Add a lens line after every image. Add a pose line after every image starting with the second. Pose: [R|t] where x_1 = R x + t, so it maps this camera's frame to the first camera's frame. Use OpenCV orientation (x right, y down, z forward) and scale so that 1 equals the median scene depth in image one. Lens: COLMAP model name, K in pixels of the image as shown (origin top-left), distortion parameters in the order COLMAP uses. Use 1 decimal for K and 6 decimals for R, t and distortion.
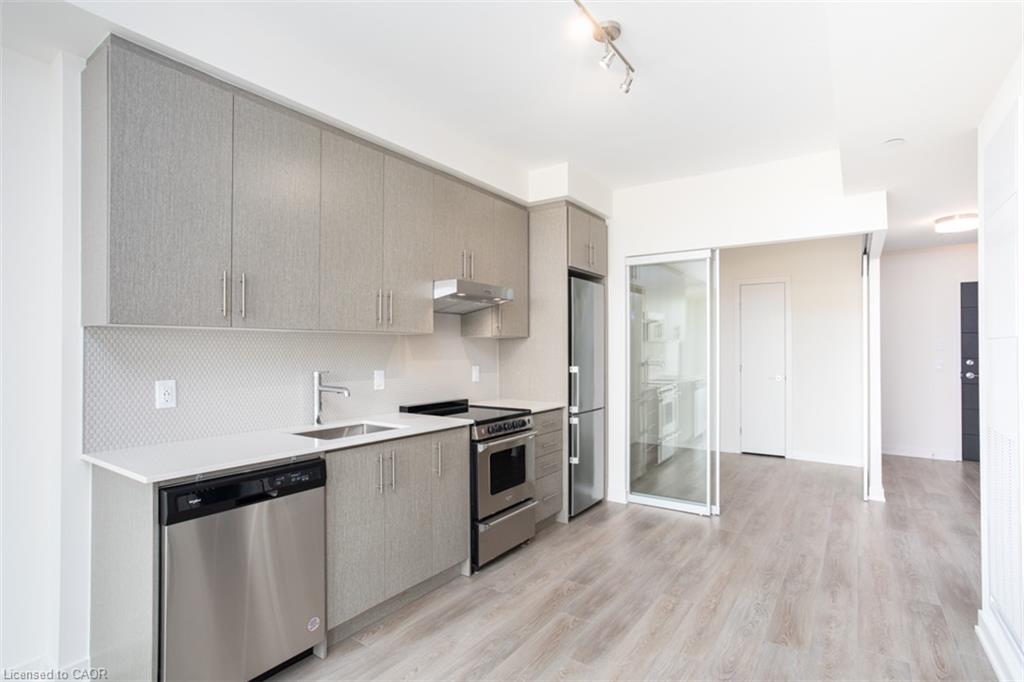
lens RADIAL K [[496.6, 0, 539.4], [0, 496.6, 338.1], [0, 0, 1]] dist [-0.034770, -0.000146]
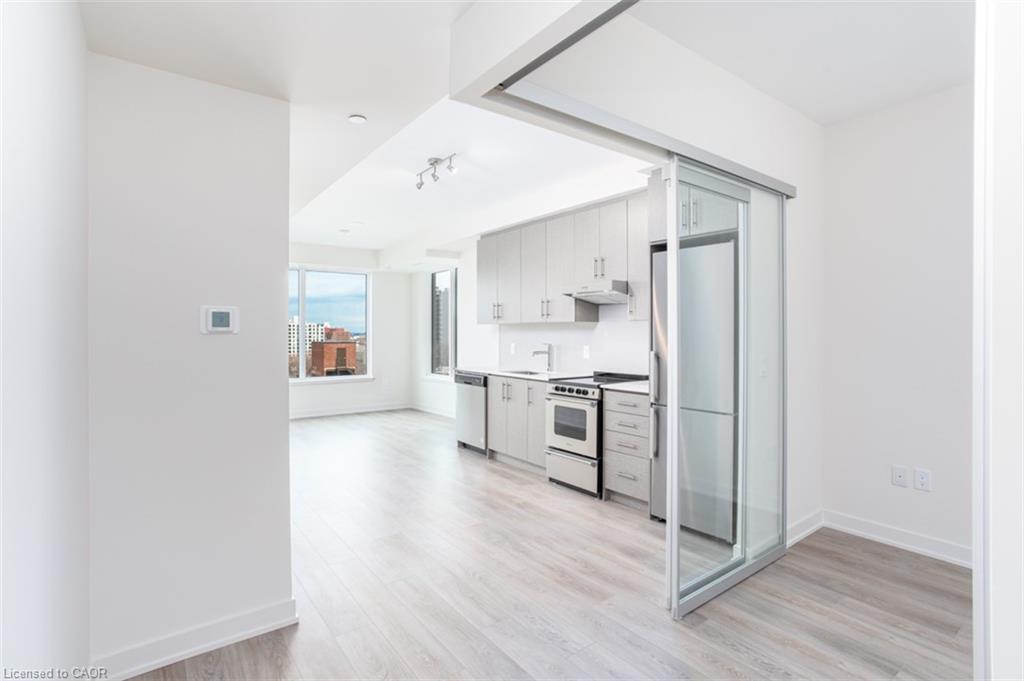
lens RADIAL K [[496.6, 0, 539.4], [0, 496.6, 337.6], [0, 0, 1]] dist [-0.034770, -0.000146]
pose [[-0.277874, 0.005852, -0.960600, 1.403992], [0.003773, 0.999980, 0.005000, 0.035105], [0.960610, -0.002235, -0.277890, 1.470079]]
